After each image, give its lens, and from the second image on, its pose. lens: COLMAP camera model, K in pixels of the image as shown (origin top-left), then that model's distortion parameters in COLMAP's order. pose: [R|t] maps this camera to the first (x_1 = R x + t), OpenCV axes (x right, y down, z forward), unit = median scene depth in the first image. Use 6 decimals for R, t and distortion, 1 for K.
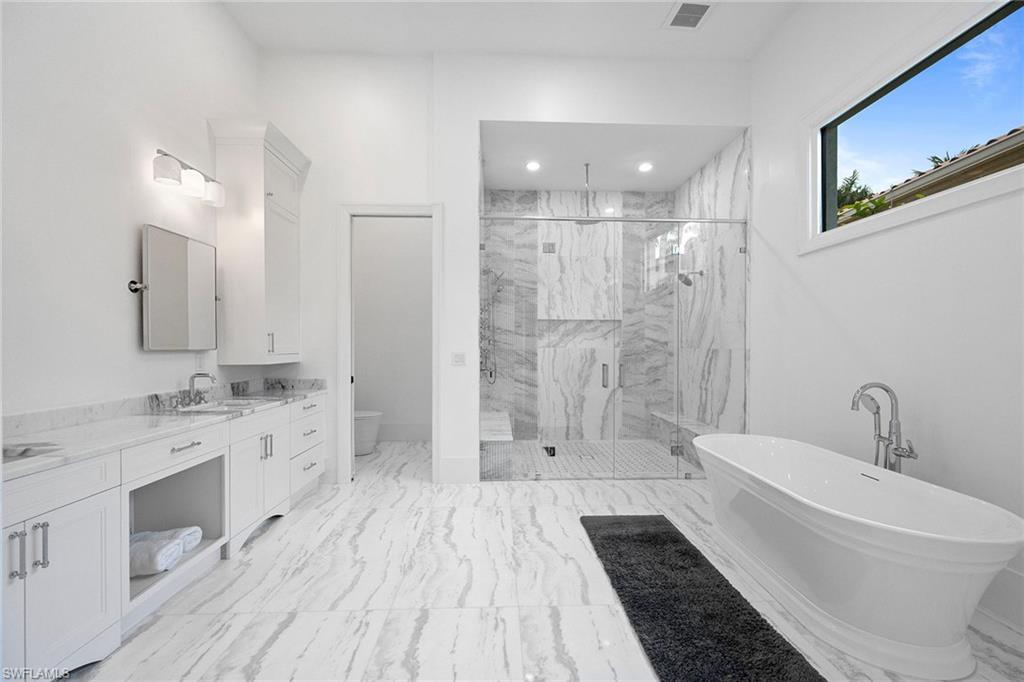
lens RADIAL K [[408.2, 0, 514.9], [0, 408.2, 329.1], [0, 0, 1]] dist [-0.000111, -0.000224]
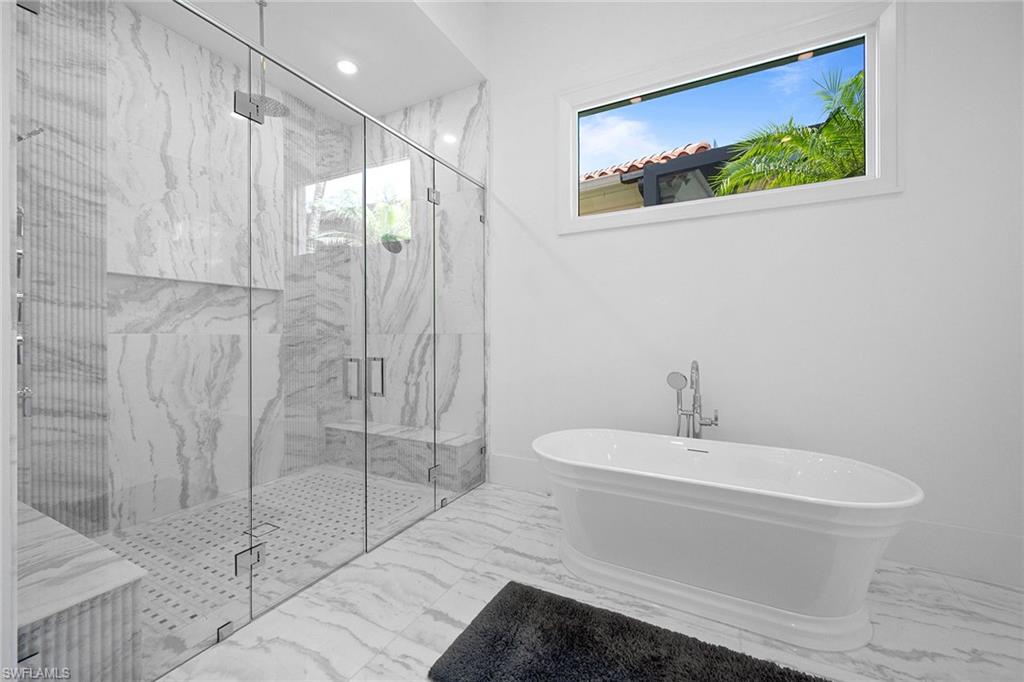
lens RADIAL K [[408.2, 0, 514.9], [0, 408.2, 329.1], [0, 0, 1]] dist [-0.000111, -0.000224]
pose [[0.496101, 0.010445, 0.868202, -0.117280], [-0.031761, 0.999477, 0.006124, 0.023993], [-0.867683, -0.030613, 0.496174, 0.375579]]
